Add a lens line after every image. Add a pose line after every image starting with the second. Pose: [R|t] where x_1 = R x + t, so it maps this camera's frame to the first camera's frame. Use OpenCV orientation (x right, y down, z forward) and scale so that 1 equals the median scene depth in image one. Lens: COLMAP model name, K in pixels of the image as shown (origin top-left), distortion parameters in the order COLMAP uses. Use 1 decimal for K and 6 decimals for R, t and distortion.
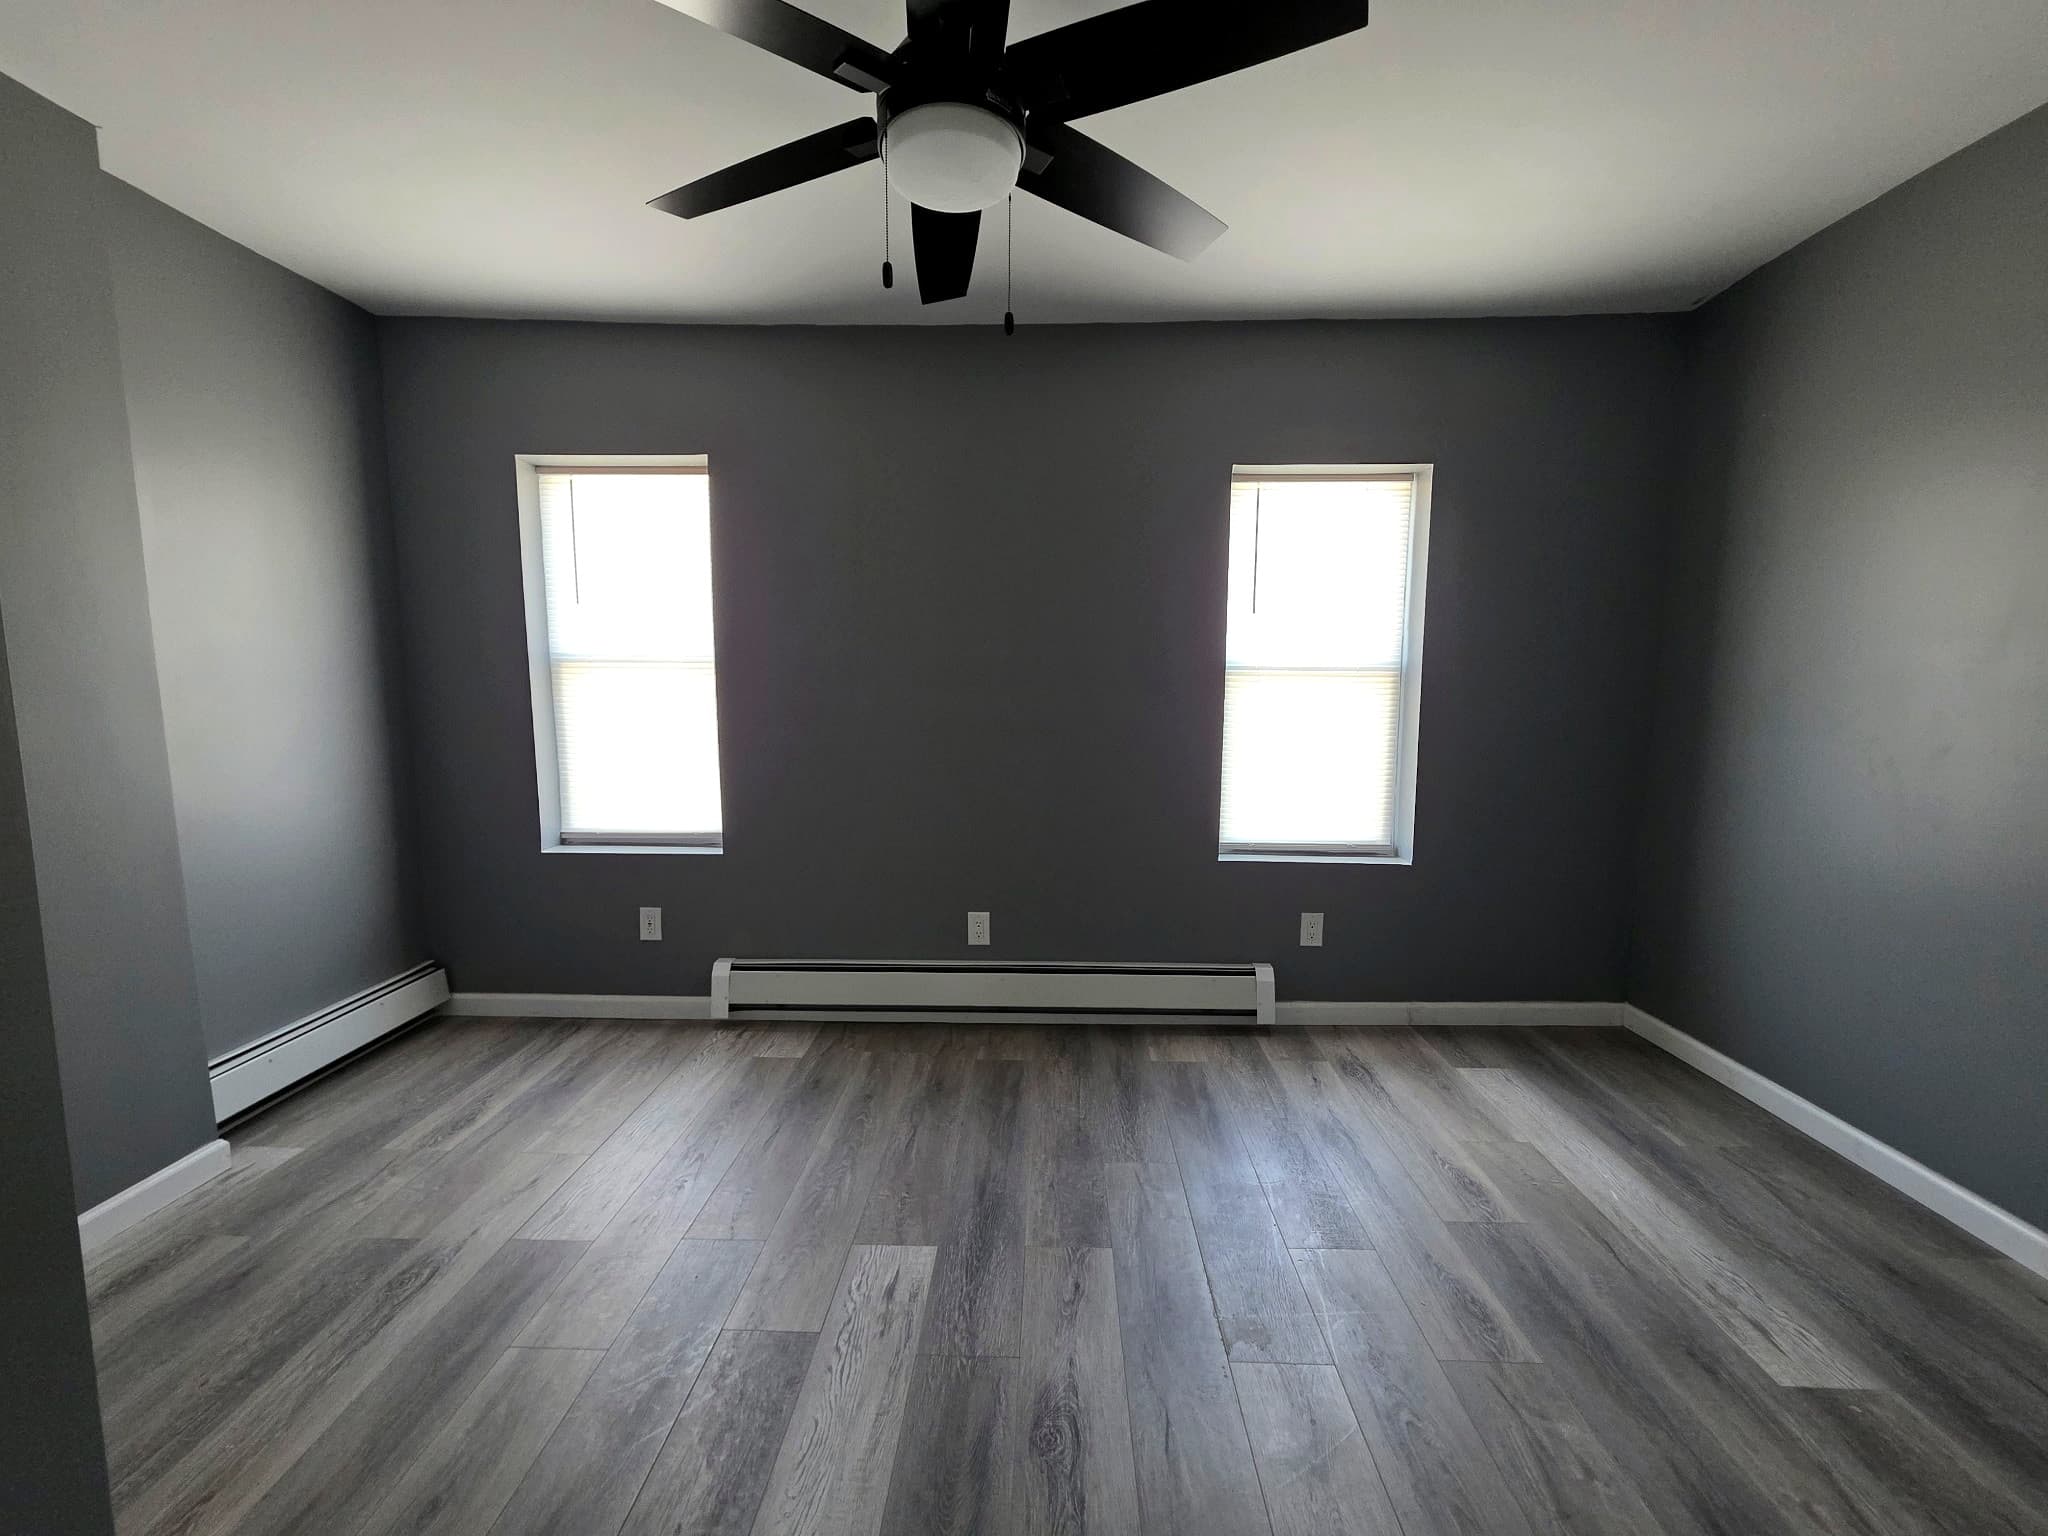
lens RADIAL K [[820.1, 0, 1022.8], [0, 820.1, 771.9], [0, 0, 1]] dist [0.003183, 0.000278]
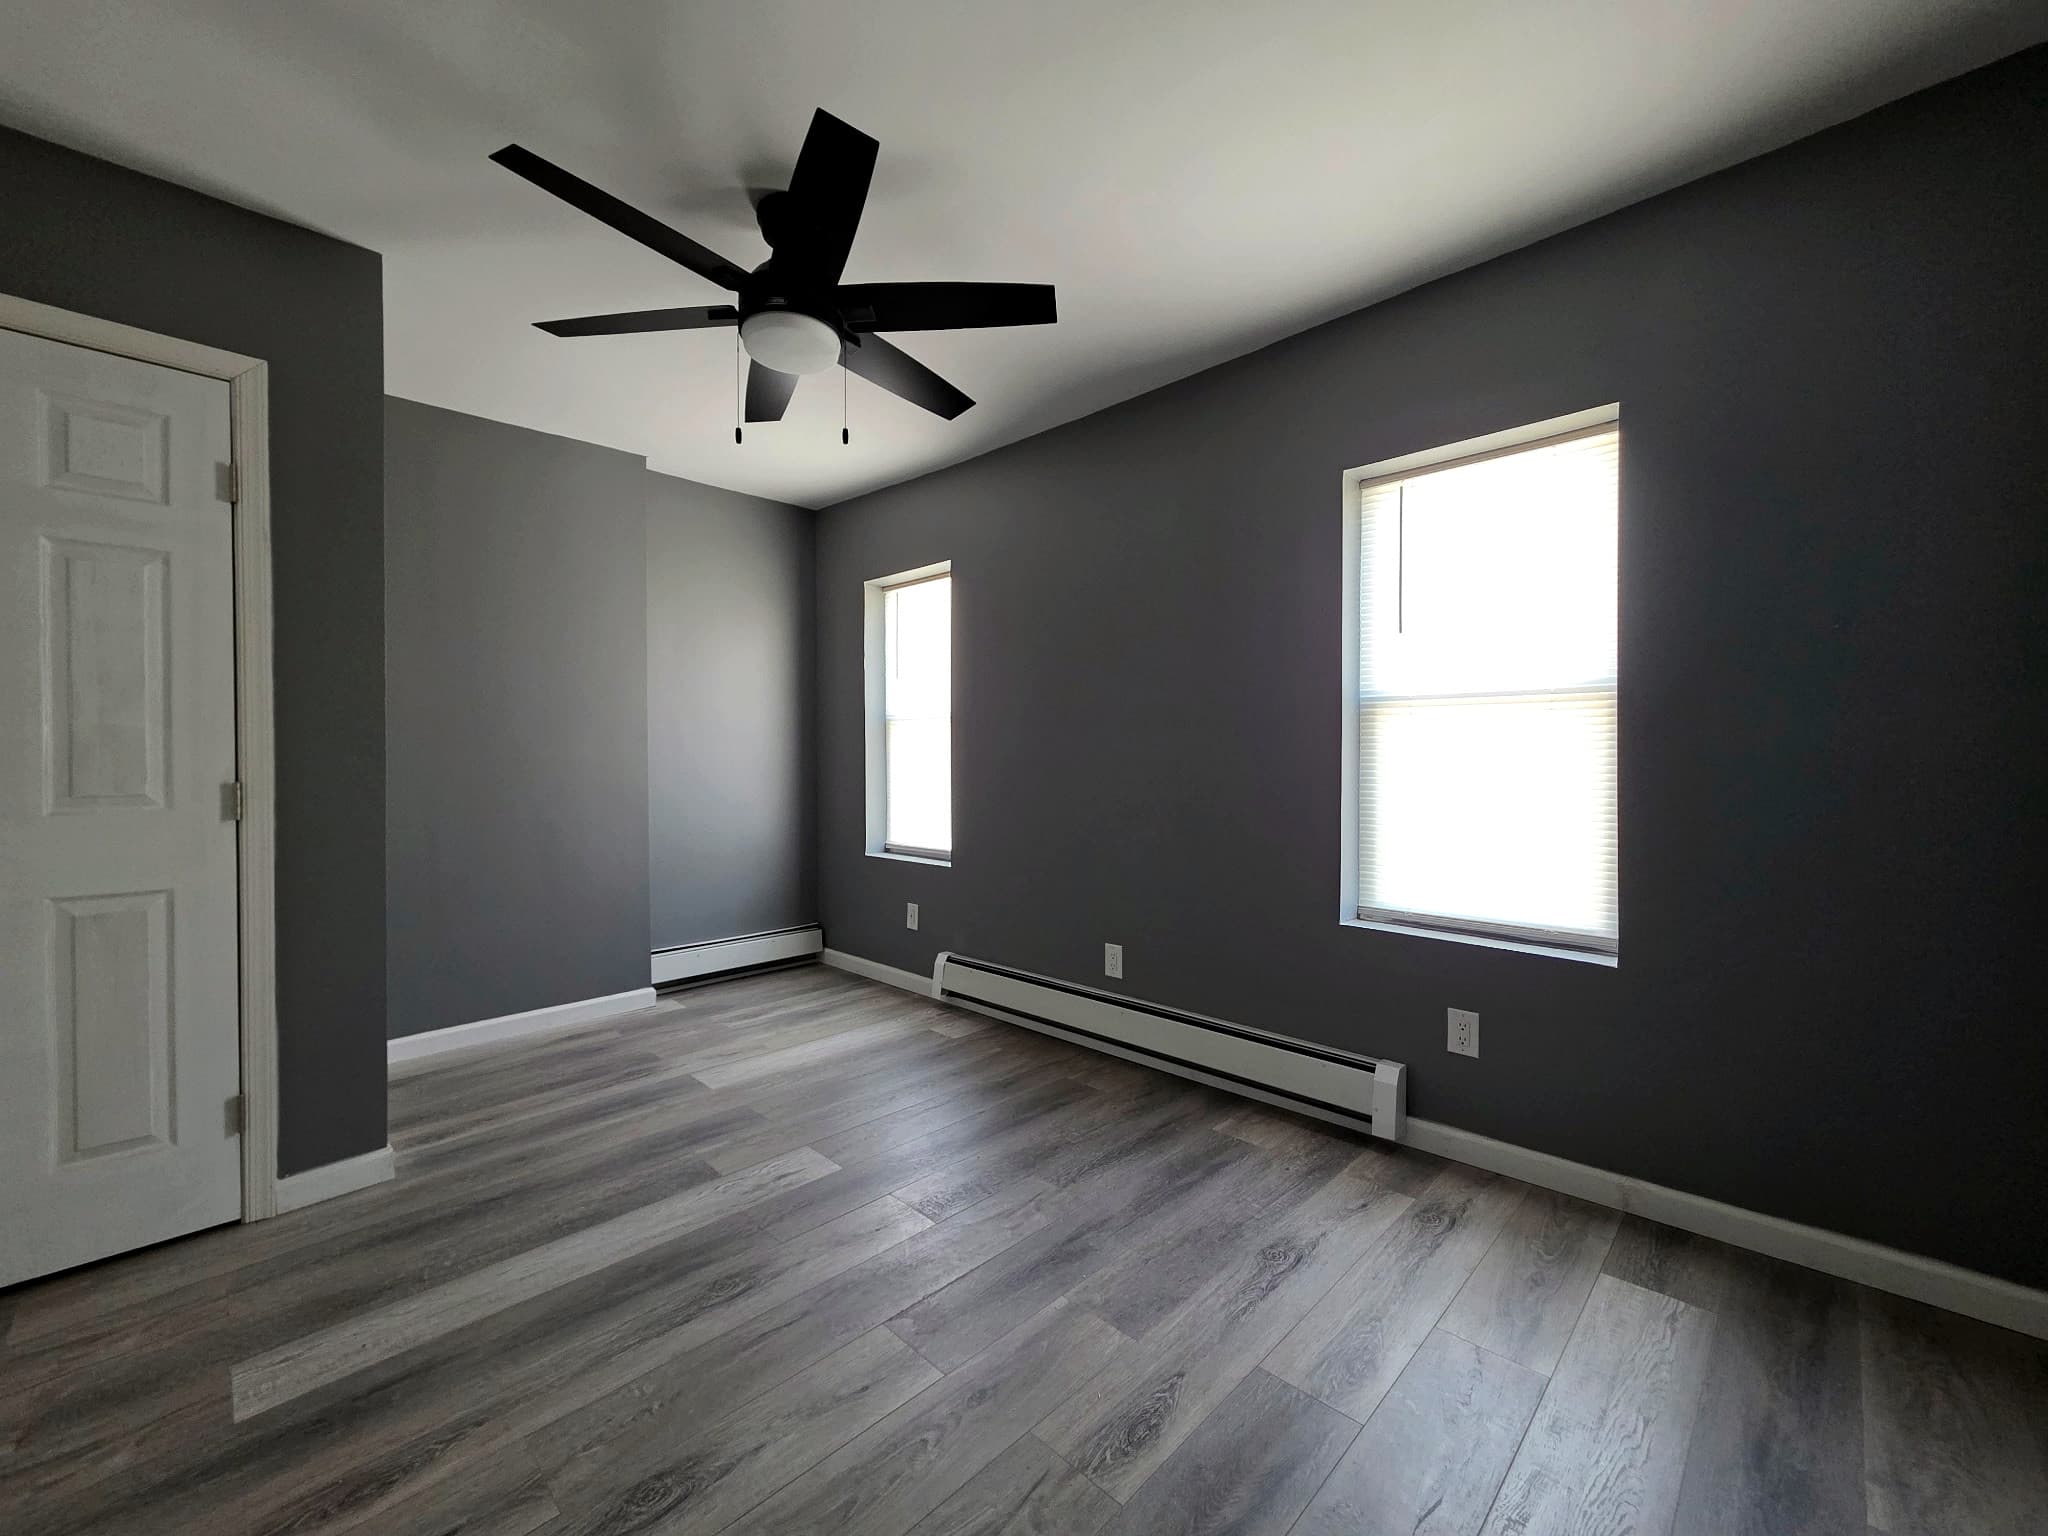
lens RADIAL K [[825.5, 0, 1024.0], [0, 825.5, 768.0], [0, 0, 1]] dist [0.000770, -0.000078]
pose [[0.729954, 0.002424, -0.683492, 0.609427], [-0.070236, 0.994966, -0.071481, 0.032423], [0.679878, 0.100184, 0.726450, 0.146982]]
